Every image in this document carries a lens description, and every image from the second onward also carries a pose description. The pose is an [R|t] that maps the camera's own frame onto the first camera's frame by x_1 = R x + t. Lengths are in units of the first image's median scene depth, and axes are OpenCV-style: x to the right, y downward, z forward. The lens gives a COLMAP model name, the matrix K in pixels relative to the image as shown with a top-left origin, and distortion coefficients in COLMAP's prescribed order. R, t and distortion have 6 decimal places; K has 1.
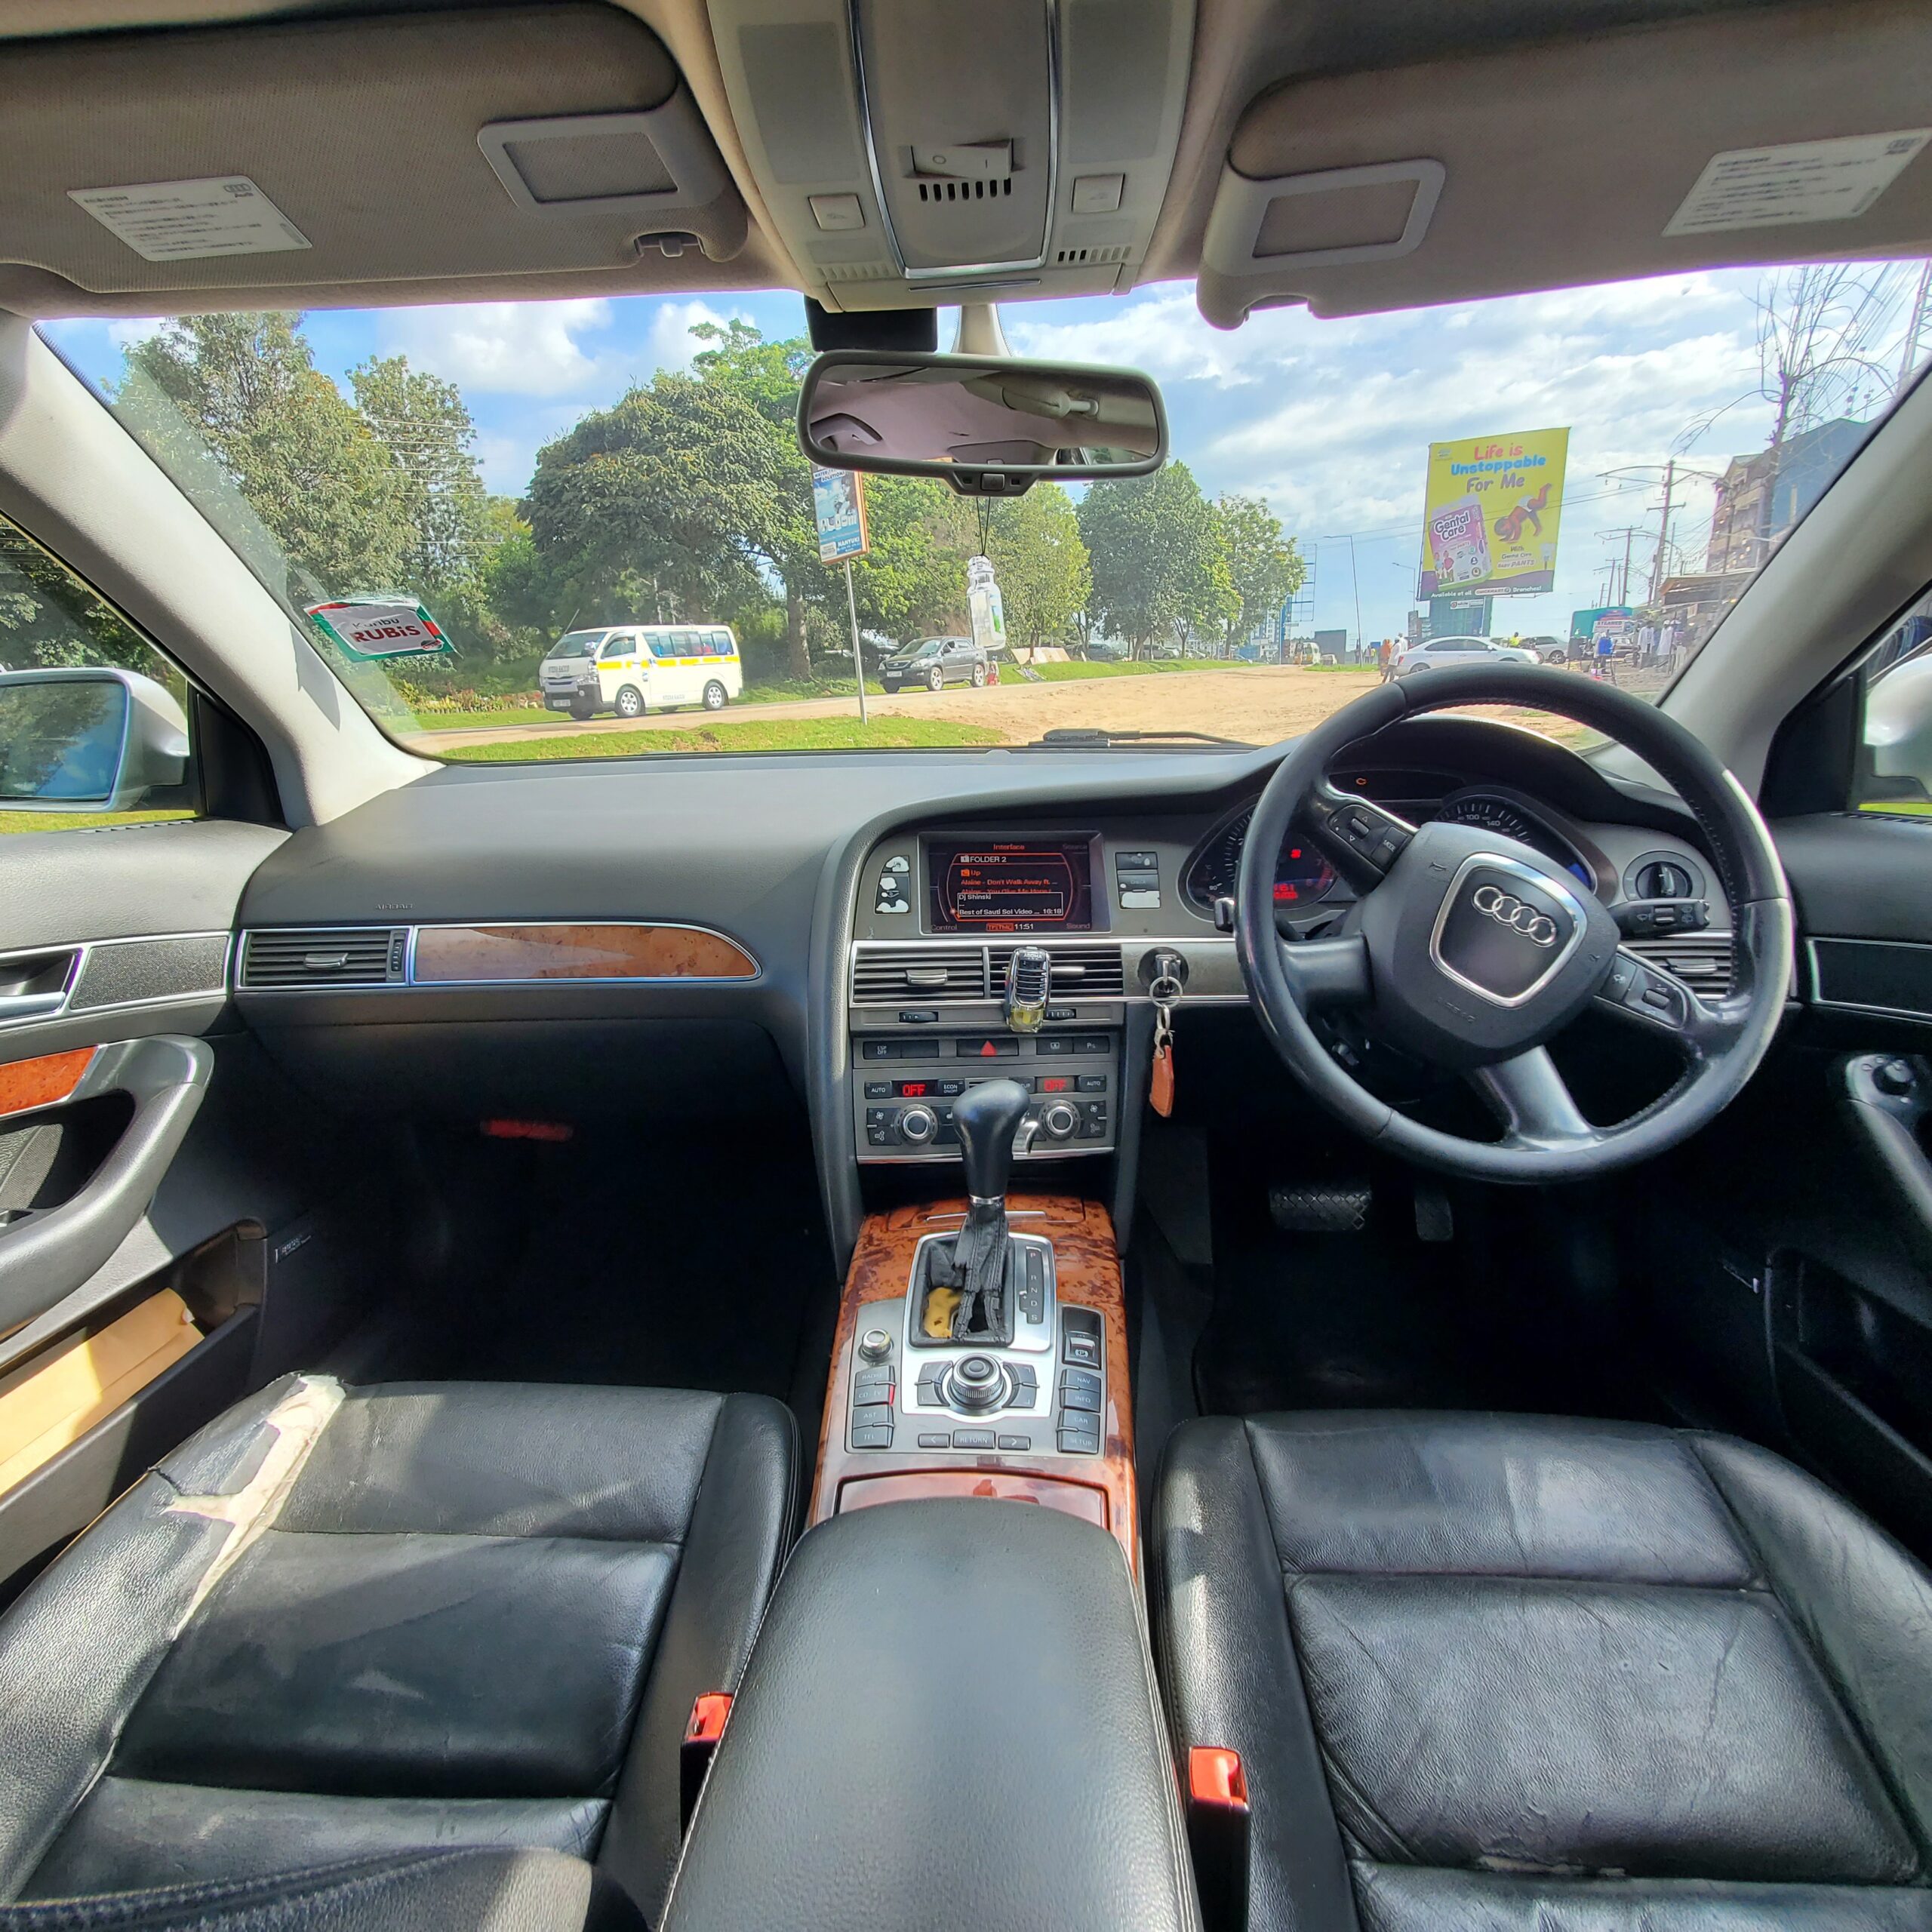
lens RADIAL K [[1022.0, 0, 962.8], [0, 1022.0, 979.7], [0, 0, 1]] dist [-0.000787, 0.003118]
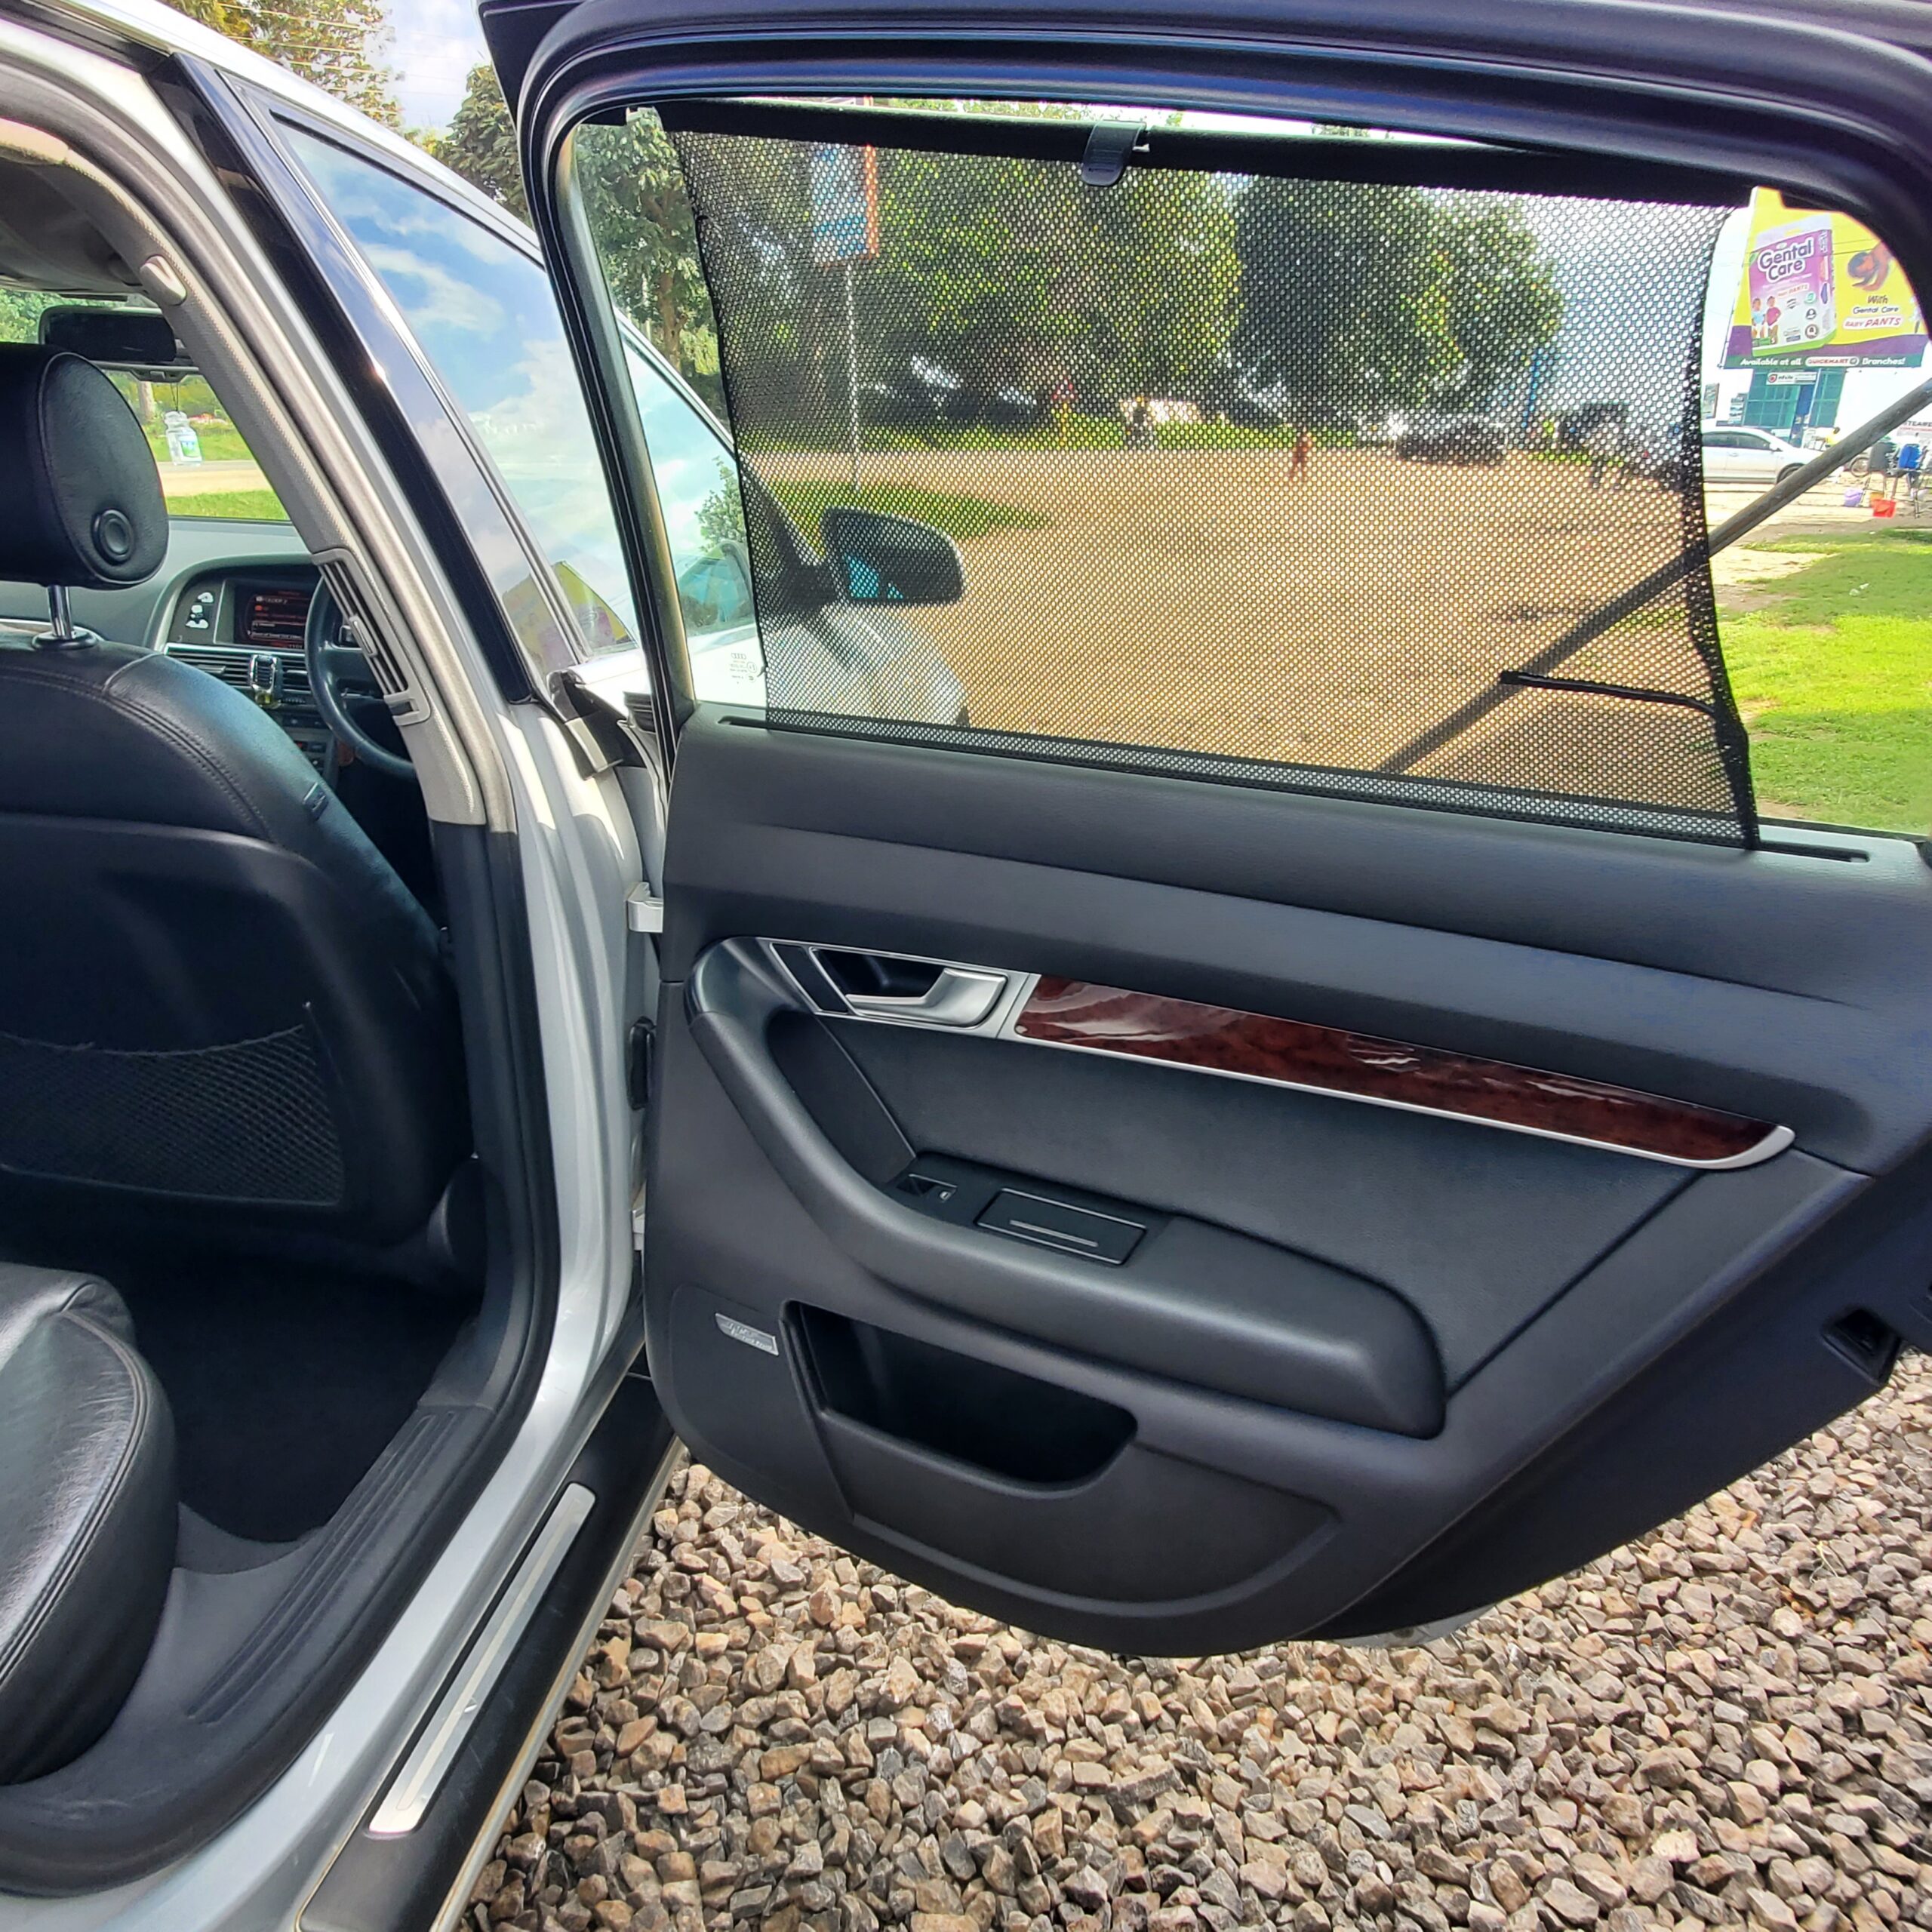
lens RADIAL K [[1403.1, 0, 961.0], [0, 1403.1, 978.5], [0, 0, 1]] dist [-0.002077, 0.009853]
pose [[0.995318, 0.087947, -0.040089, 1.266921], [-0.084258, 0.992732, 0.085924, 0.190229], [0.047355, -0.082143, 0.995495, -1.167360]]
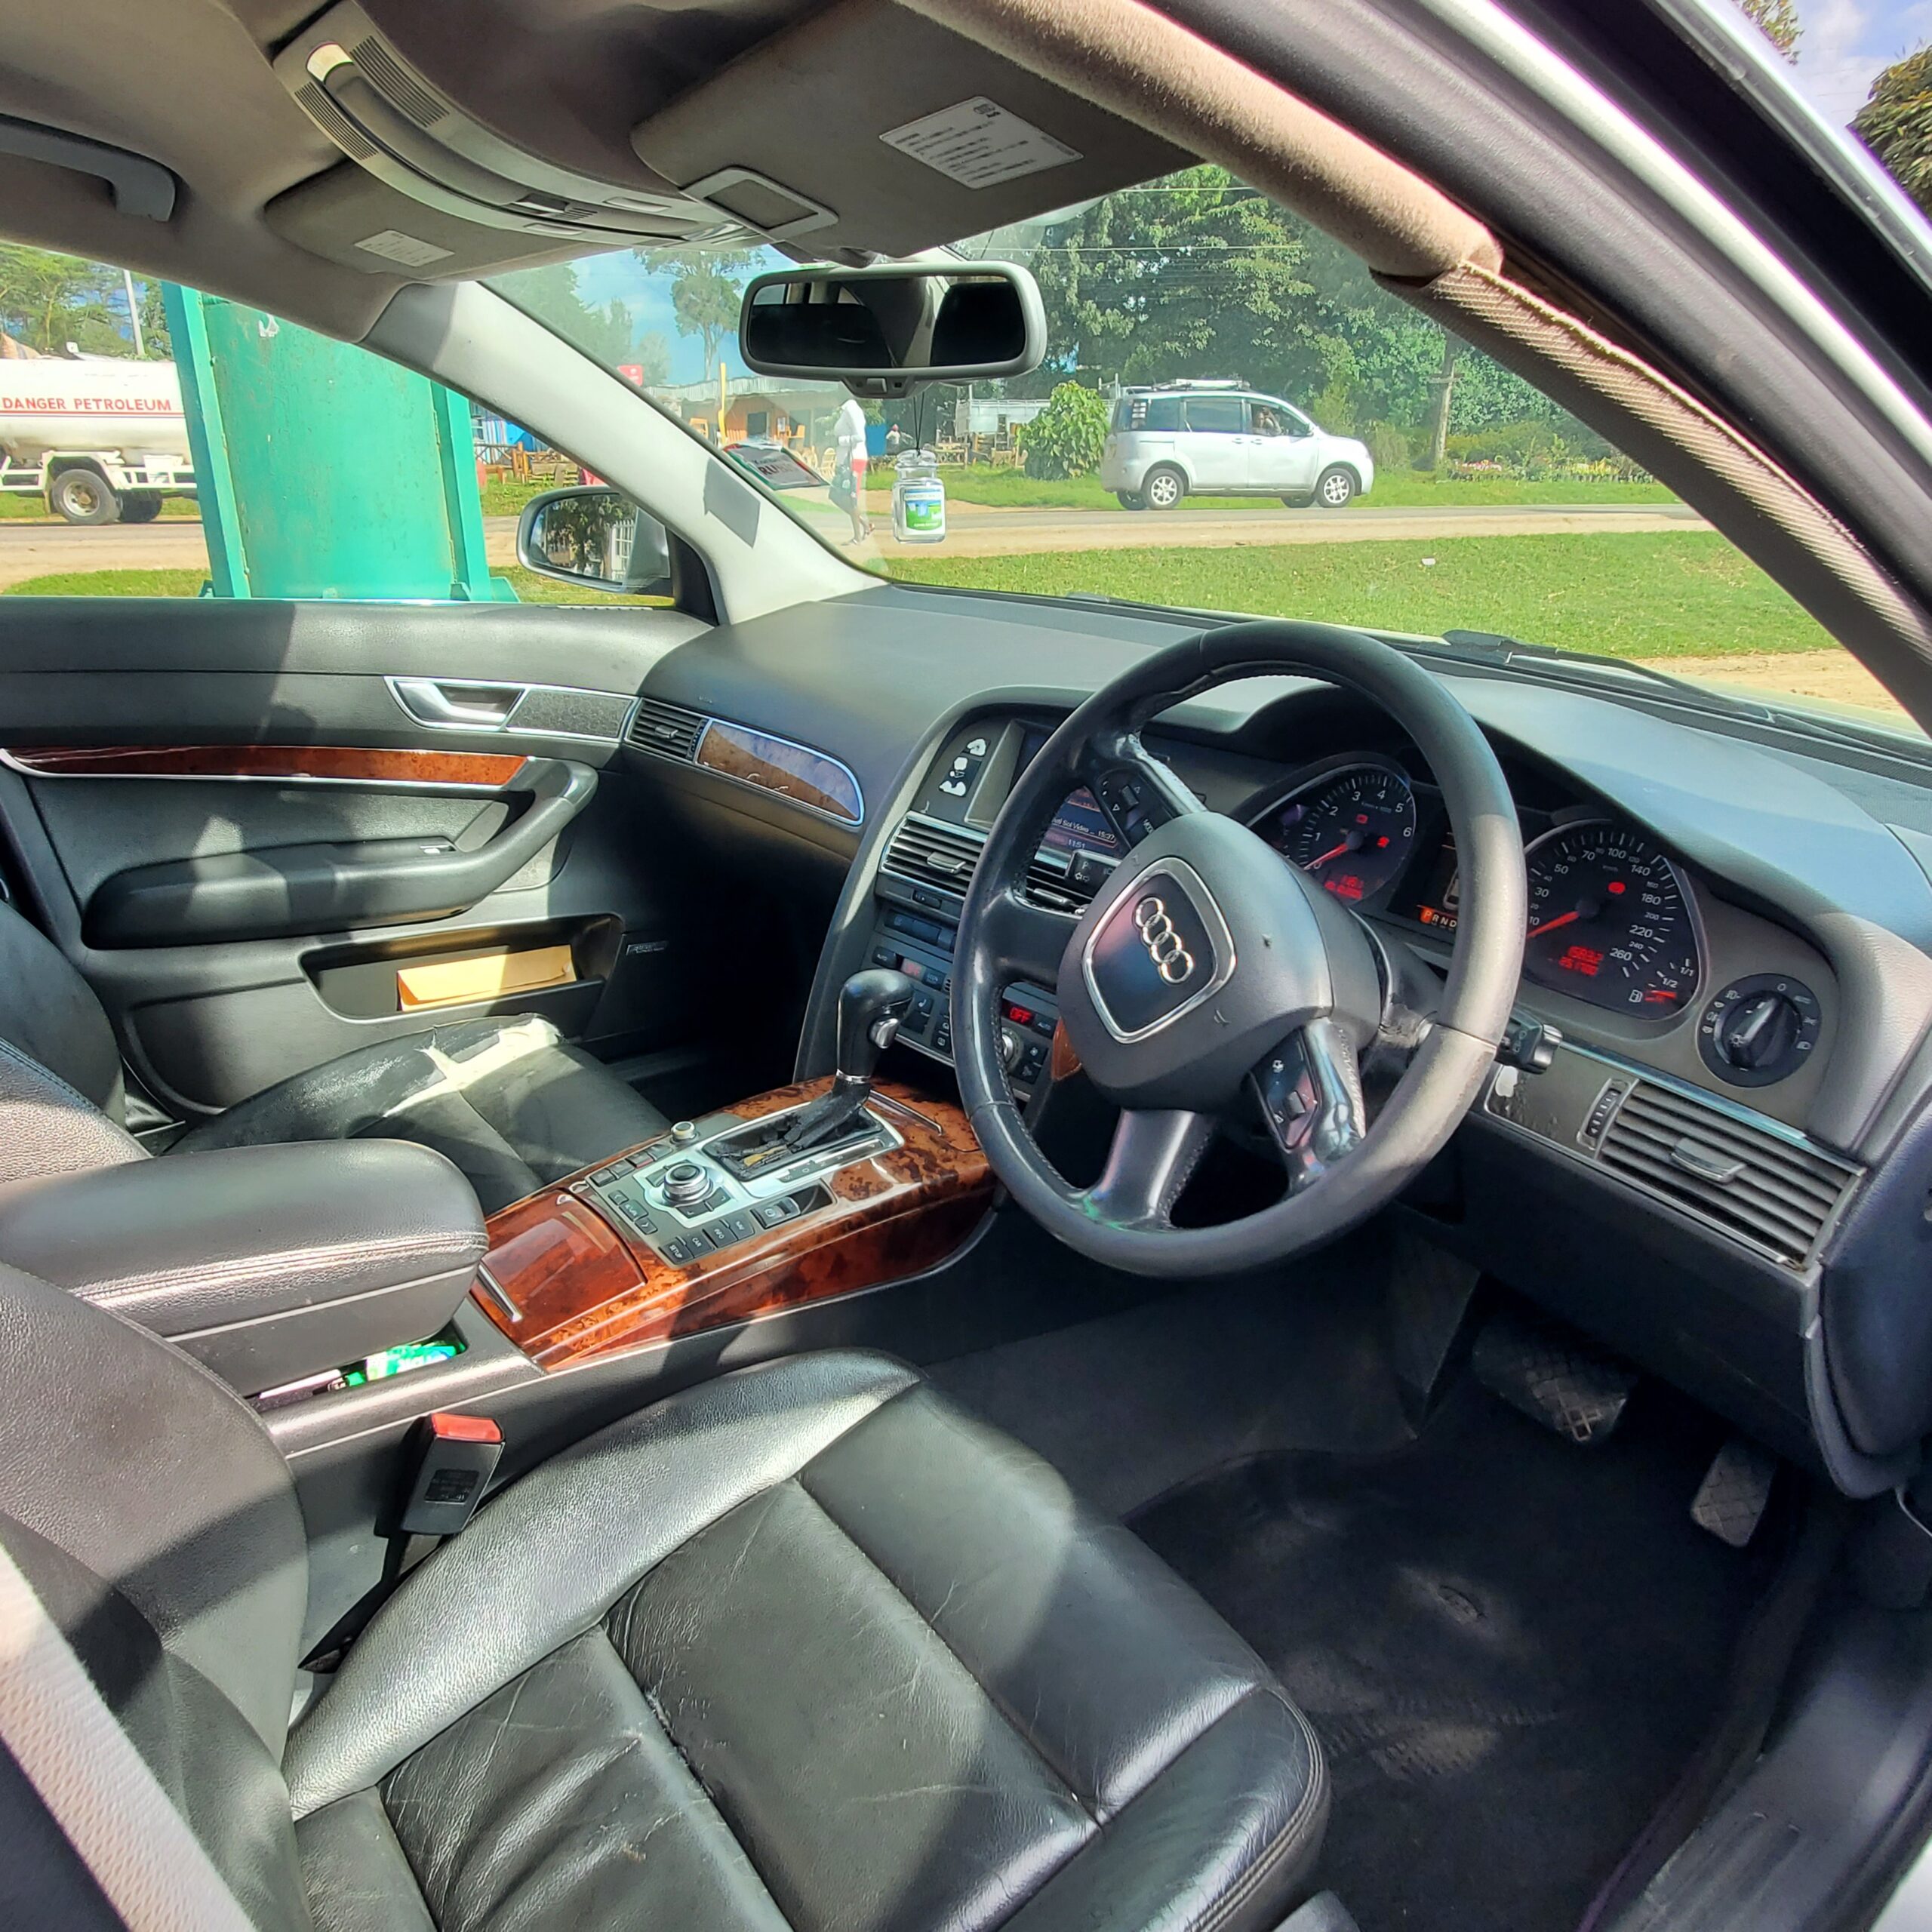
lens RADIAL K [[1403.1, 0, 961.0], [0, 1403.1, 978.5], [0, 0, 1]] dist [-0.002077, 0.009853]
pose [[0.639680, 0.312599, -0.702204, 0.964257], [-0.250931, 0.948442, 0.193628, -0.164436], [0.726528, 0.052345, 0.685140, 0.094175]]
